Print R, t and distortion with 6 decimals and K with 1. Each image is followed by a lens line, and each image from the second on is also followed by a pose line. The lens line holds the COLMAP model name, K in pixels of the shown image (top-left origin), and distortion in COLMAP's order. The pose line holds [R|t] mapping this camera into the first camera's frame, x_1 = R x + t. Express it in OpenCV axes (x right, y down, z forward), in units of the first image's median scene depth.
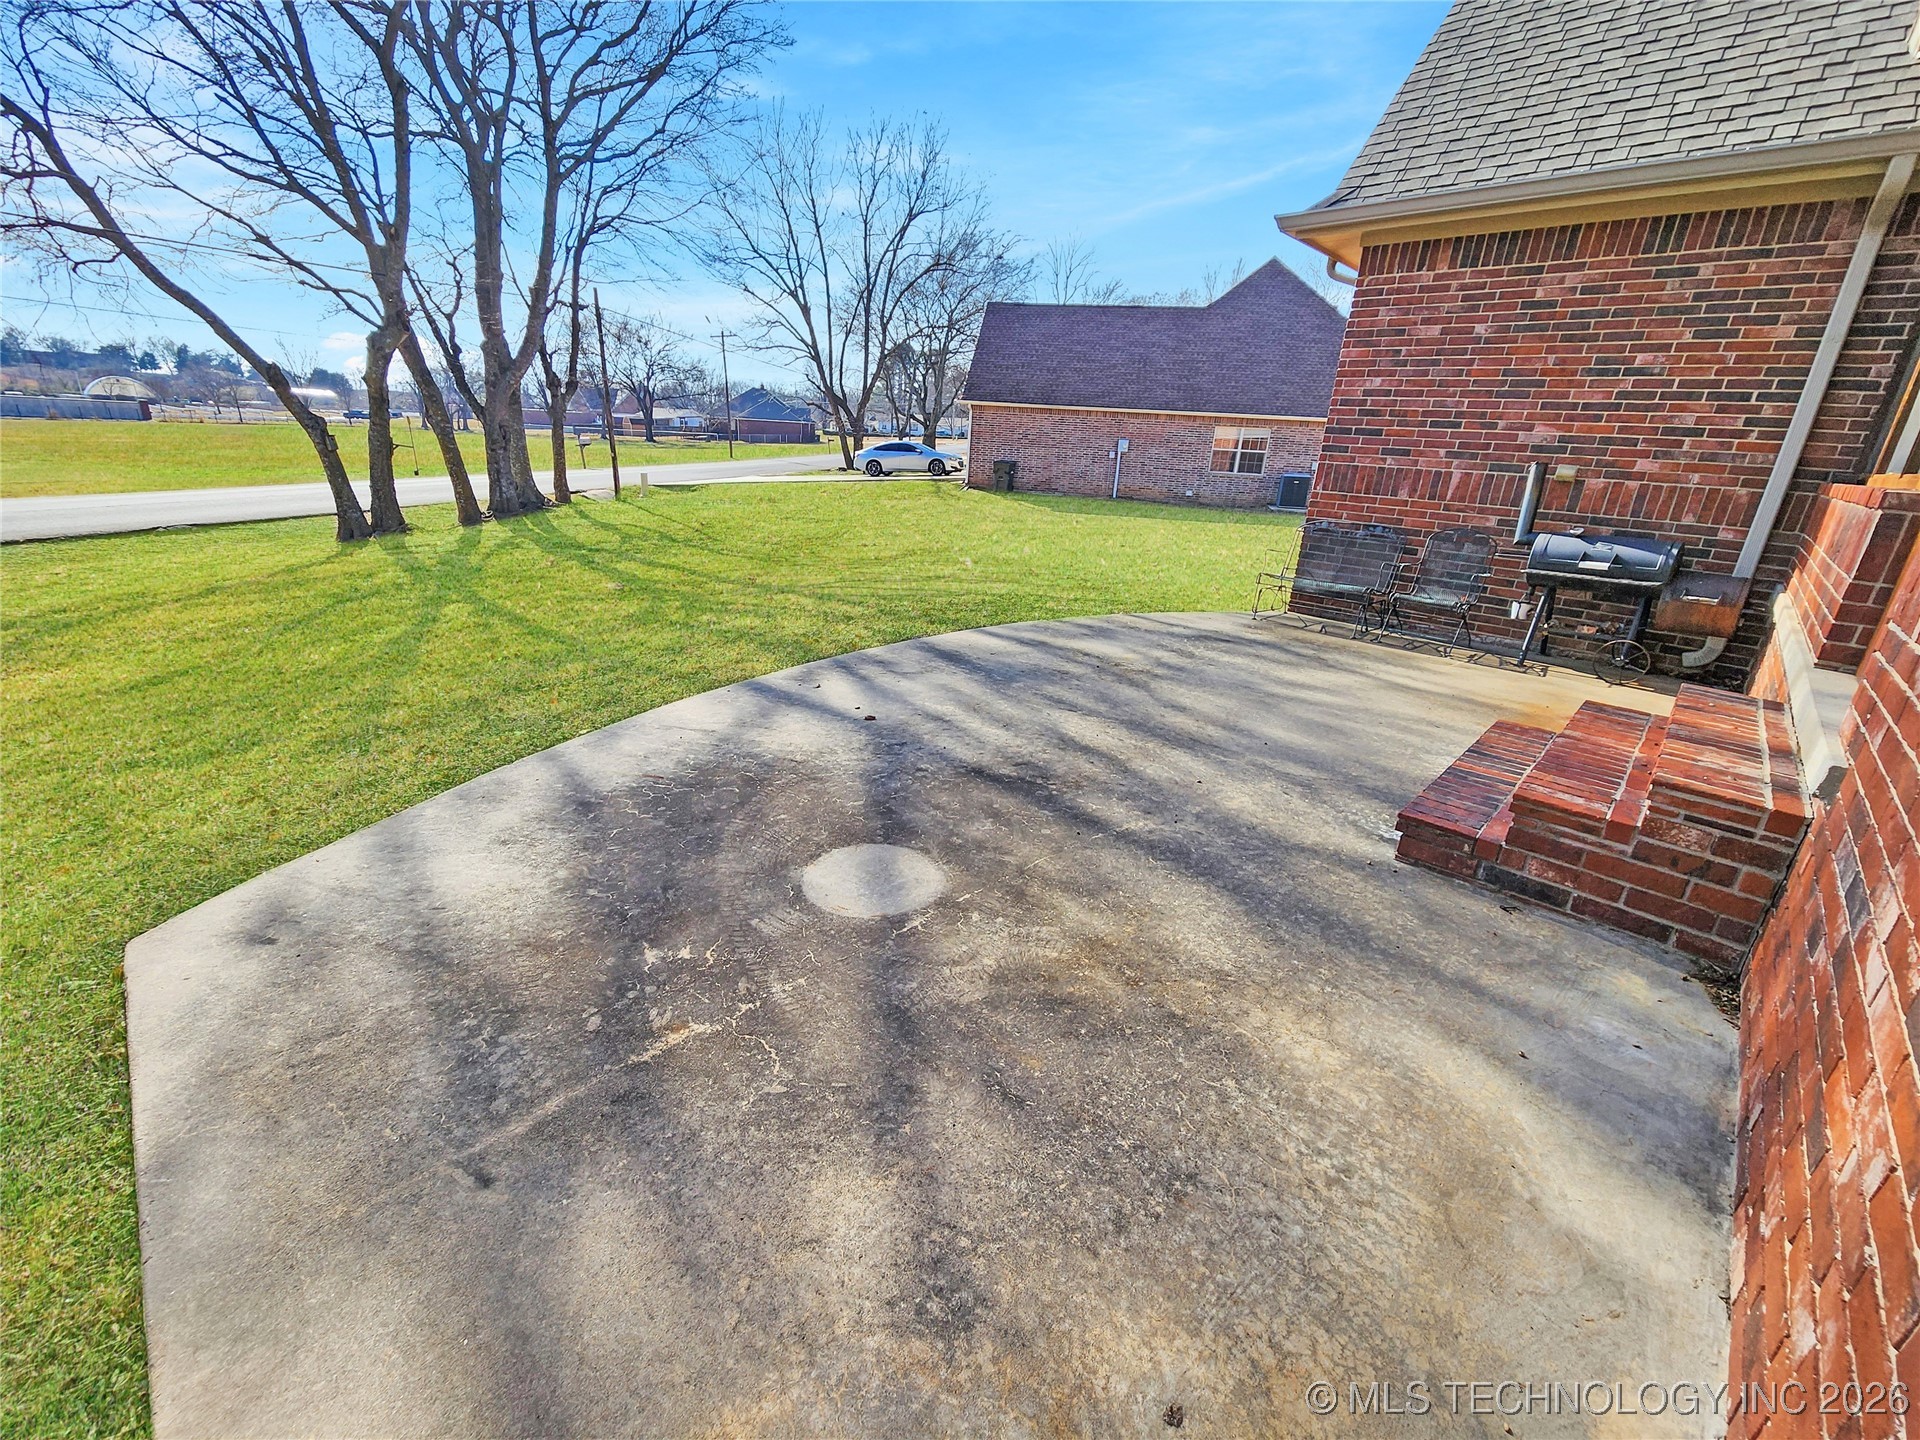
lens RADIAL K [[785.4, 0, 956.5], [0, 785.4, 729.1], [0, 0, 1]] dist [0.000351, 0.000078]
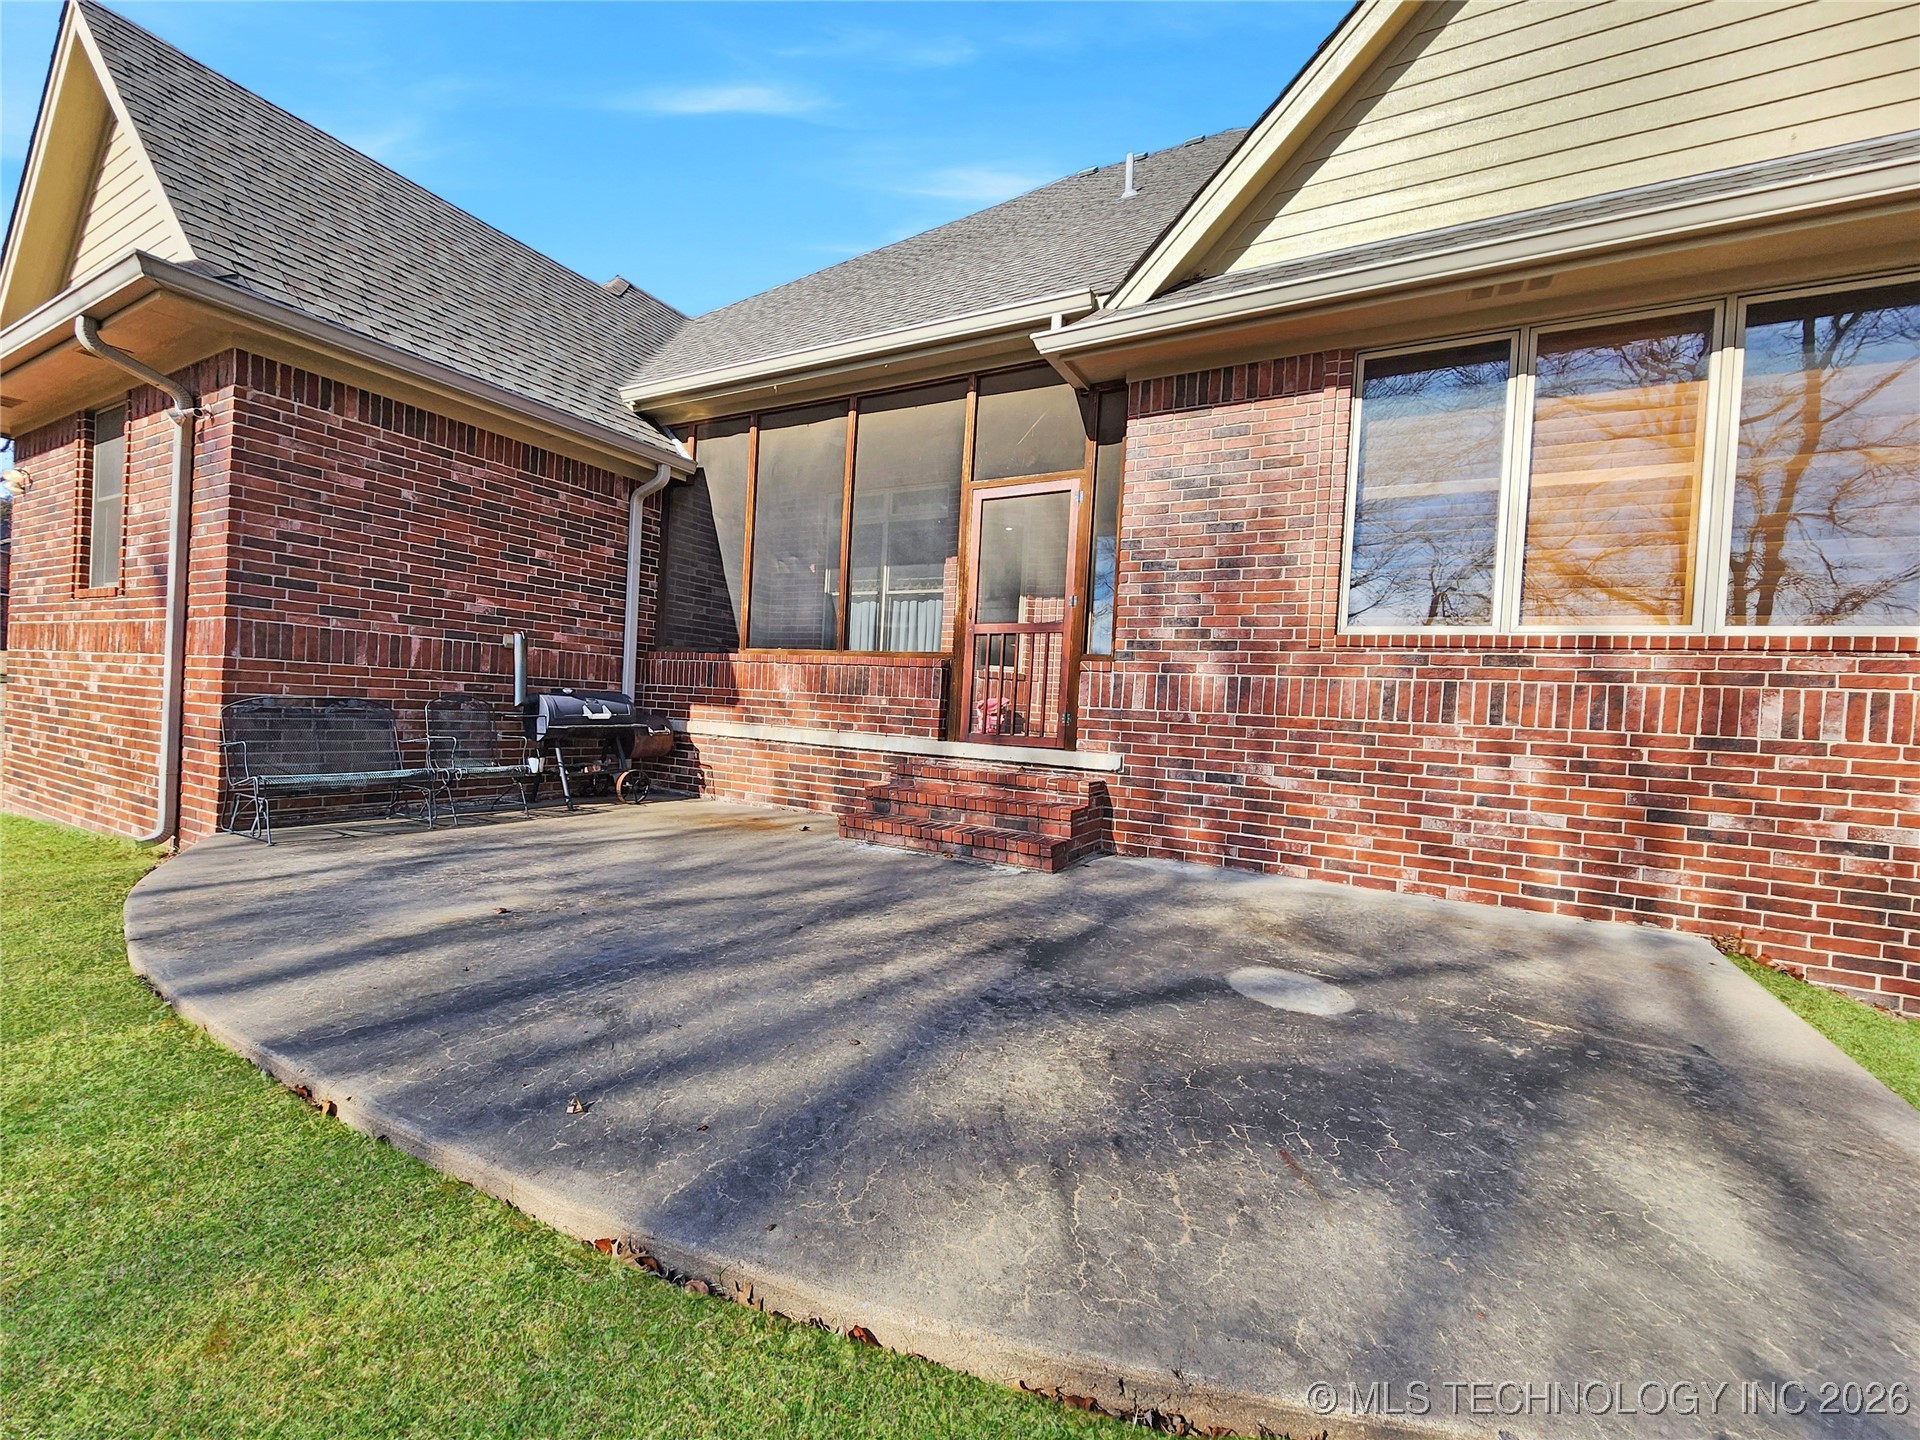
lens RADIAL K [[790.3, 0, 960.0], [0, 790.3, 720.0], [0, 0, 1]] dist [0.008906, 0.000172]
pose [[-0.255411, -0.085302, 0.963062, -0.503405], [0.274992, 0.948550, 0.156947, -0.237533], [-0.926900, 0.304921, -0.218813, 0.739012]]
